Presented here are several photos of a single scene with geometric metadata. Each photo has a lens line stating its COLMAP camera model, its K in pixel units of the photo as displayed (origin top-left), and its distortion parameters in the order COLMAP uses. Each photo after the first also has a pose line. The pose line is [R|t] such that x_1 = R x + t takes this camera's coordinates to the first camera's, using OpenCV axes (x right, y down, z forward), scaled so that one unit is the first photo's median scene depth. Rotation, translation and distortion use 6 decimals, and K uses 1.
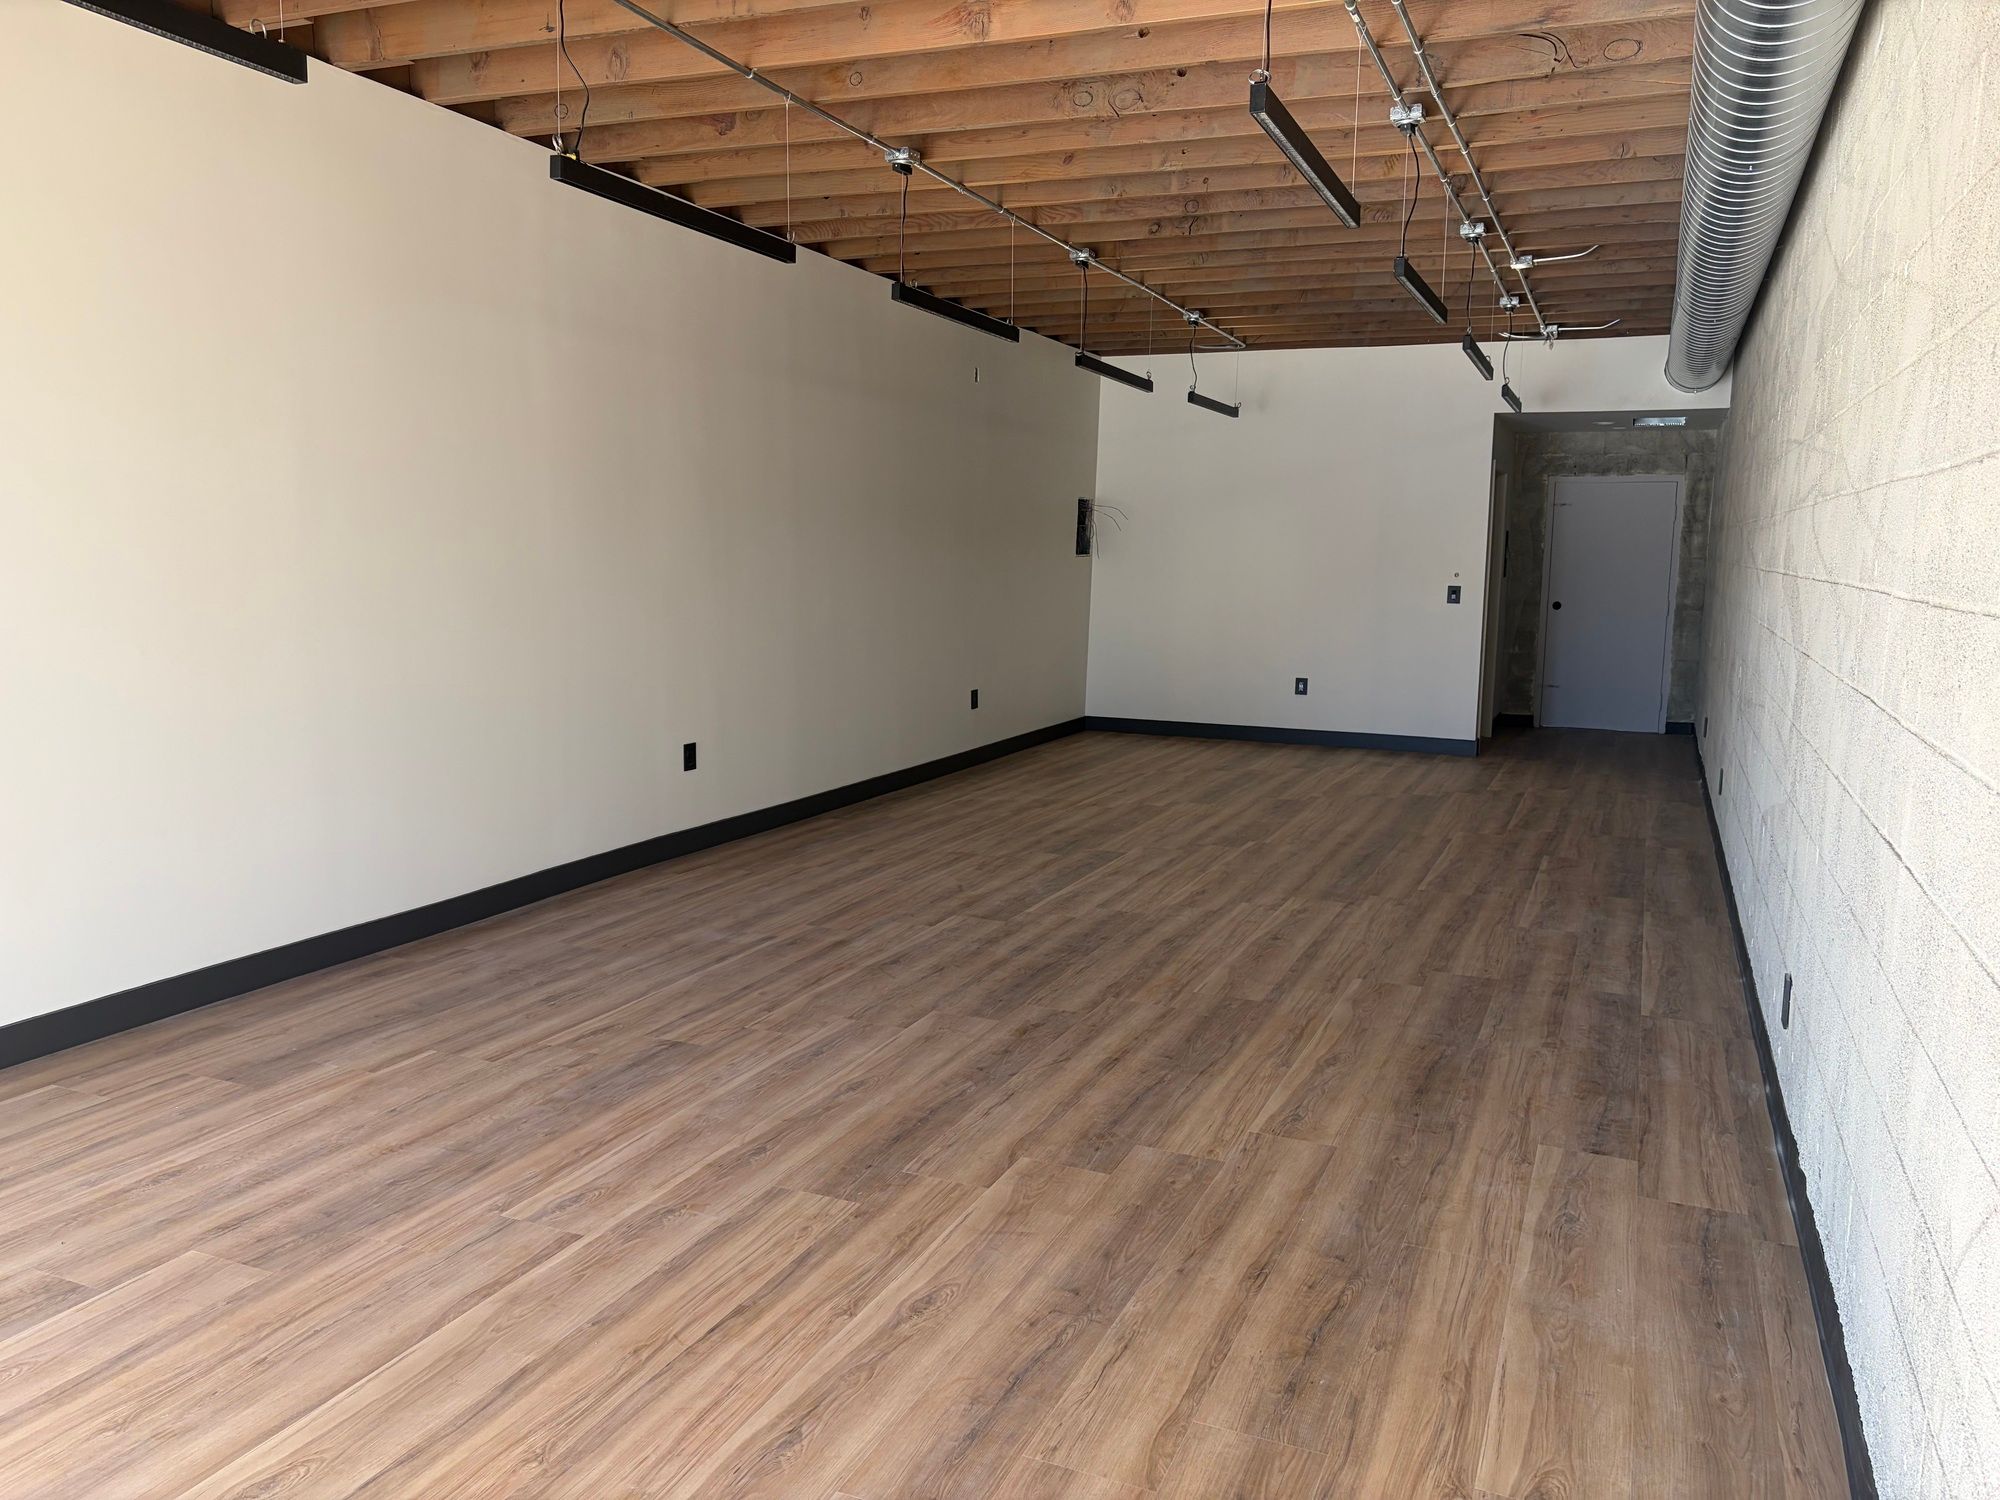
lens RADIAL K [[1507.3, 0, 1001.1], [0, 1507.3, 756.5], [0, 0, 1]] dist [0.021202, 0.006533]
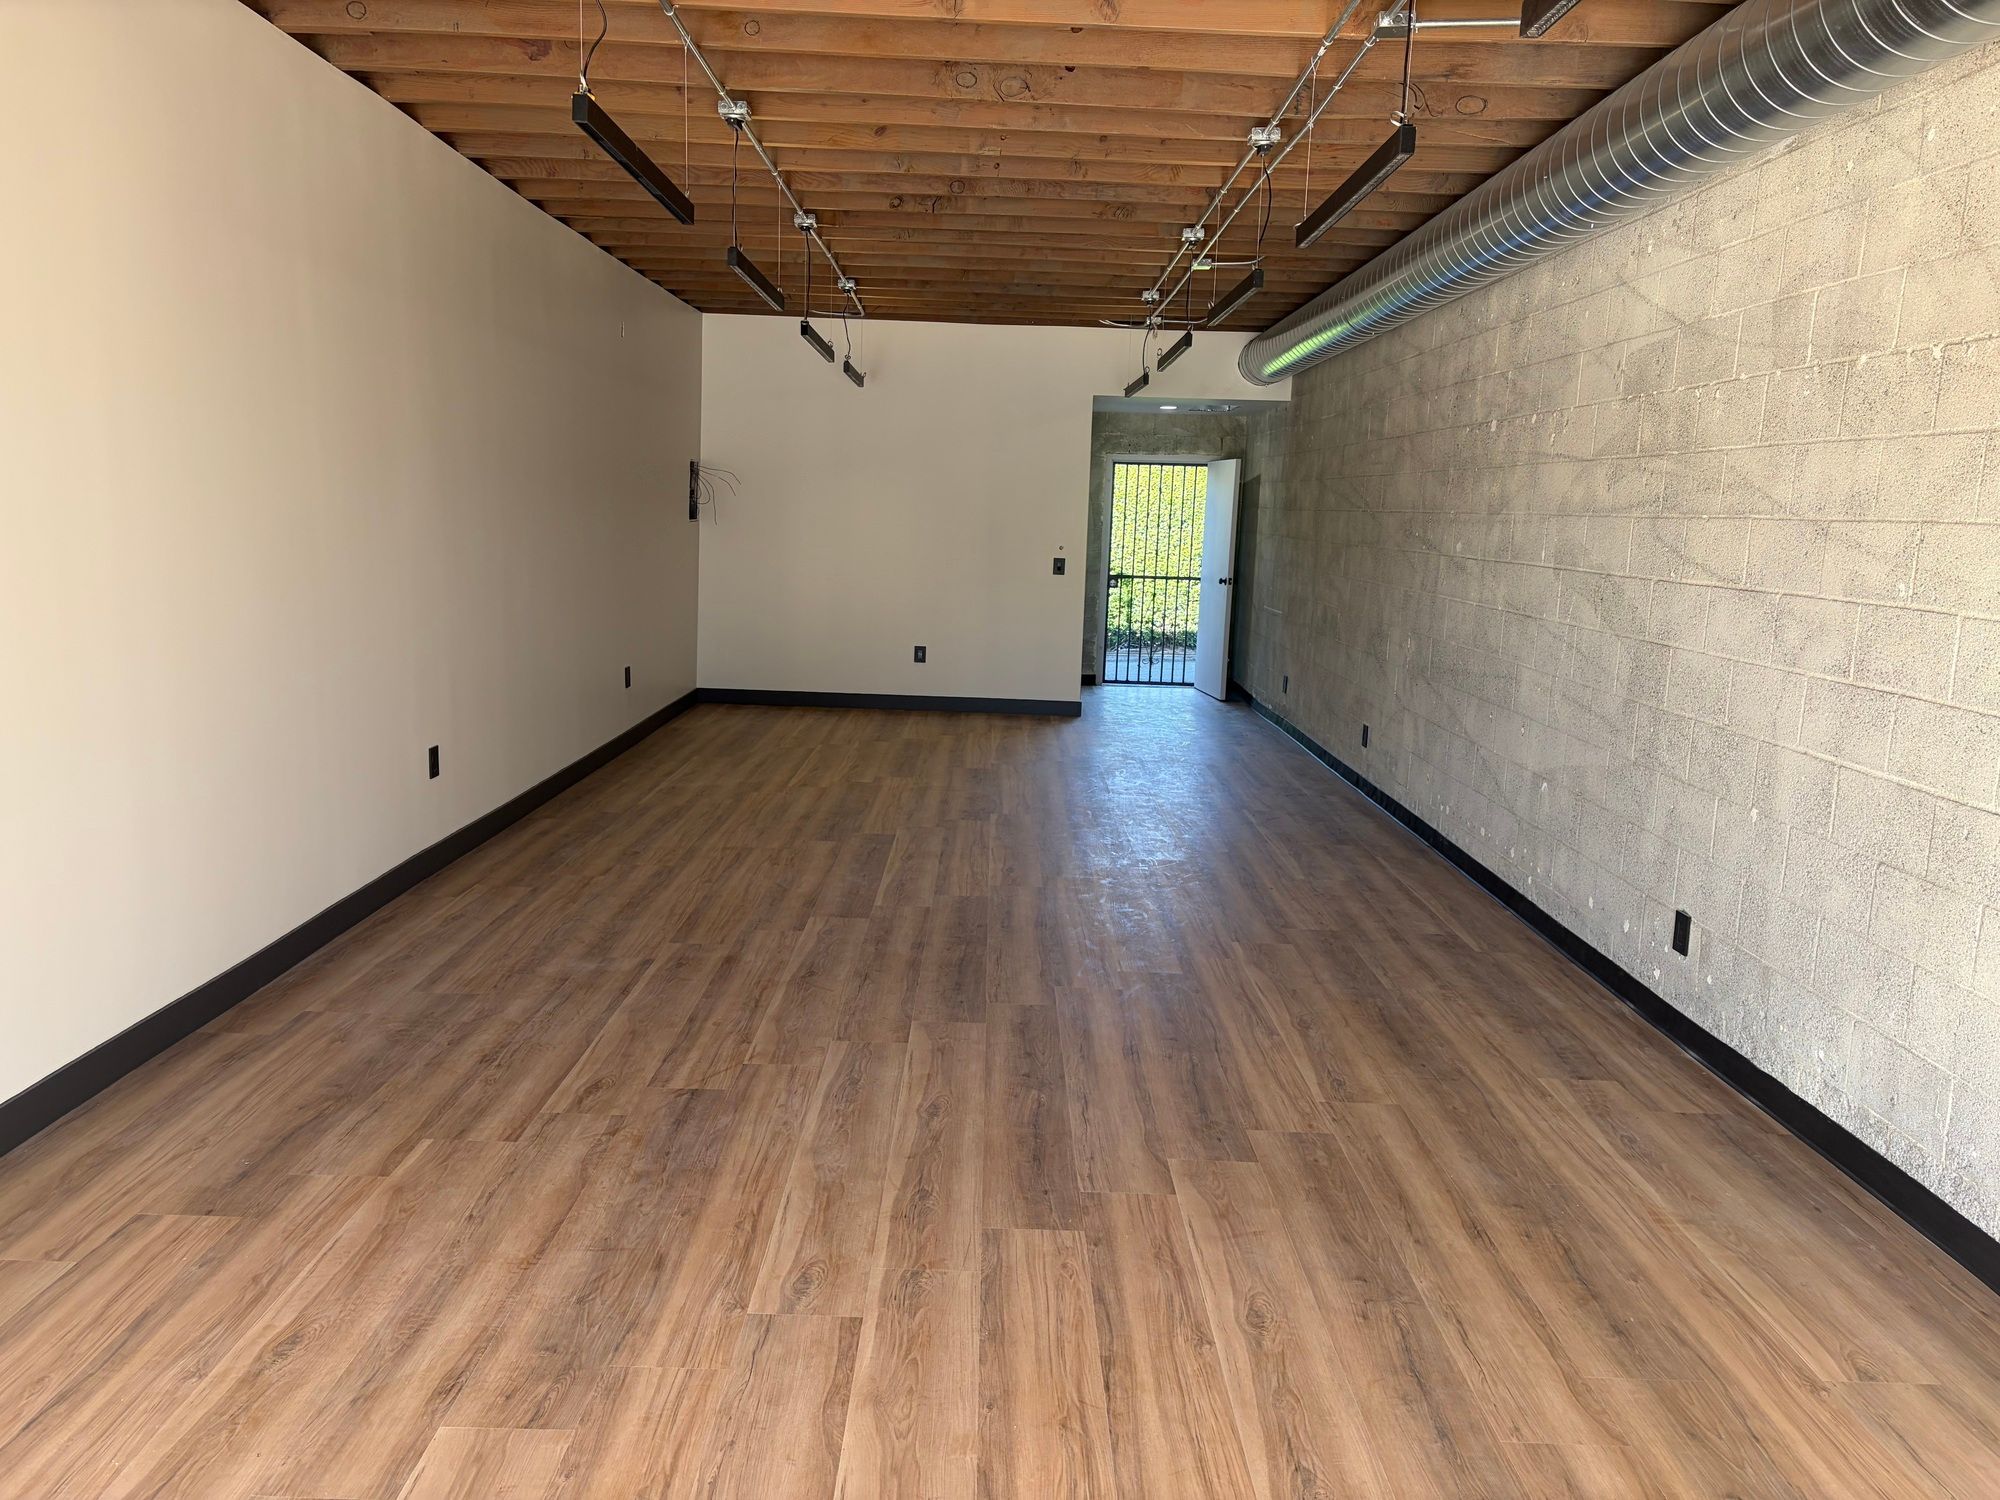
lens RADIAL K [[1507.3, 0, 1001.1], [0, 1507.3, 756.5], [0, 0, 1]] dist [0.021202, 0.006533]
pose [[0.918432, -0.049545, 0.392465, -0.459794], [0.036113, 0.998484, 0.041540, -0.050493], [-0.393928, -0.023978, 0.918828, 0.108986]]
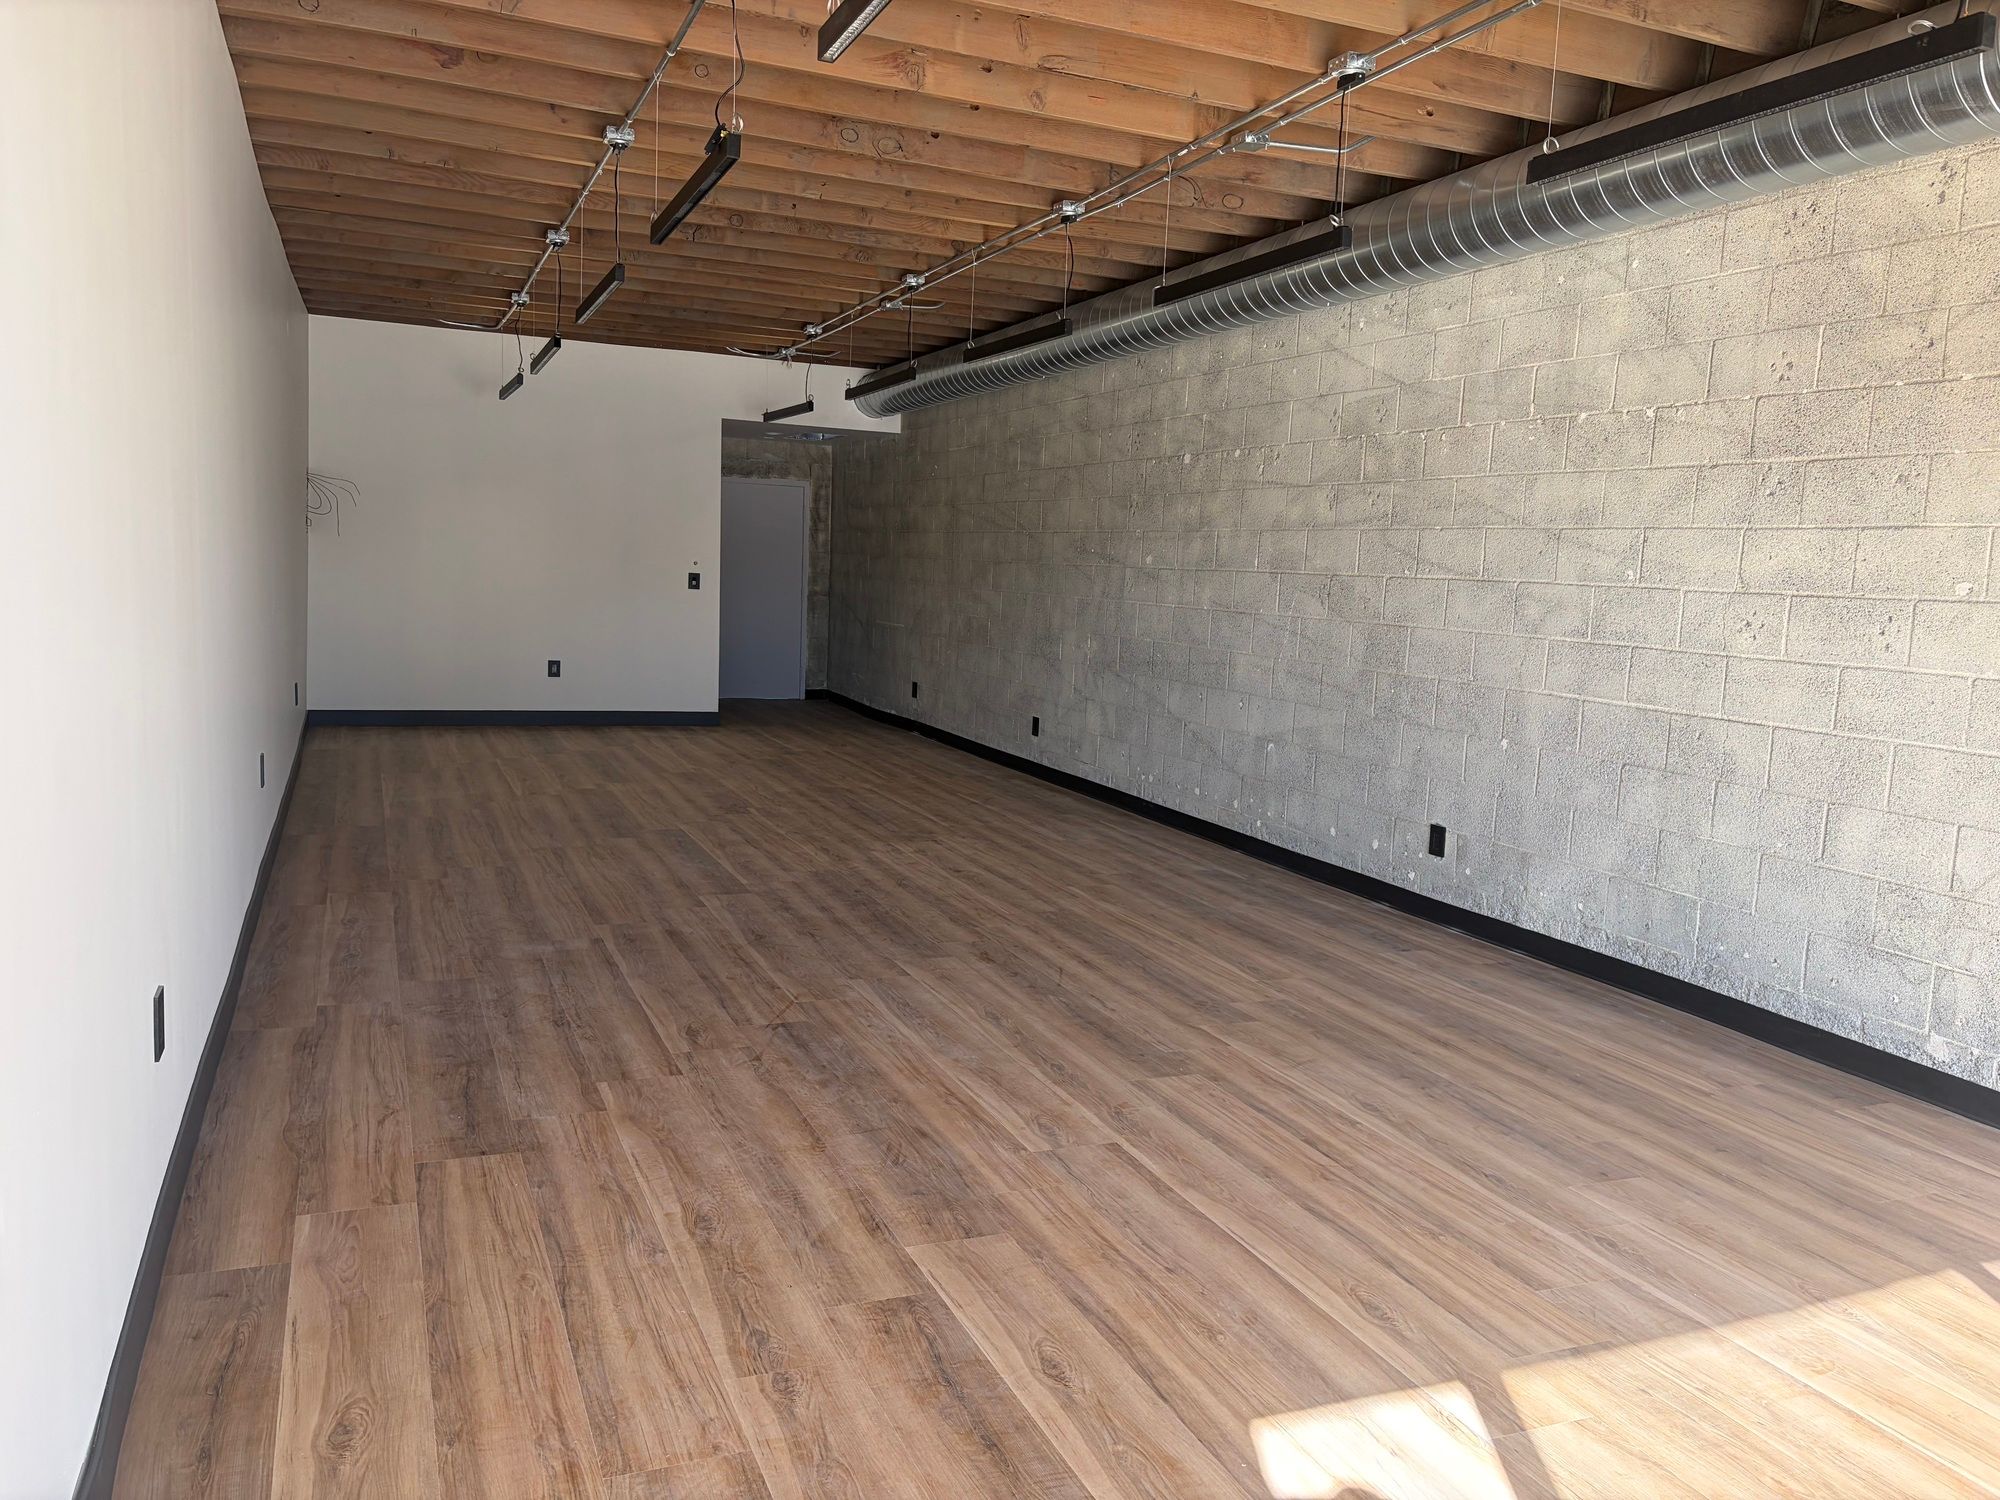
lens RADIAL K [[1500.2, 0, 1000.0], [0, 1500.2, 750.0], [0, 0, 1]] dist [0.090731, -0.150026]
pose [[0.696842, -0.073362, 0.713463, -0.961975], [0.068119, 0.997028, 0.035988, -0.024247], [-0.713982, 0.023522, 0.699769, 0.213463]]
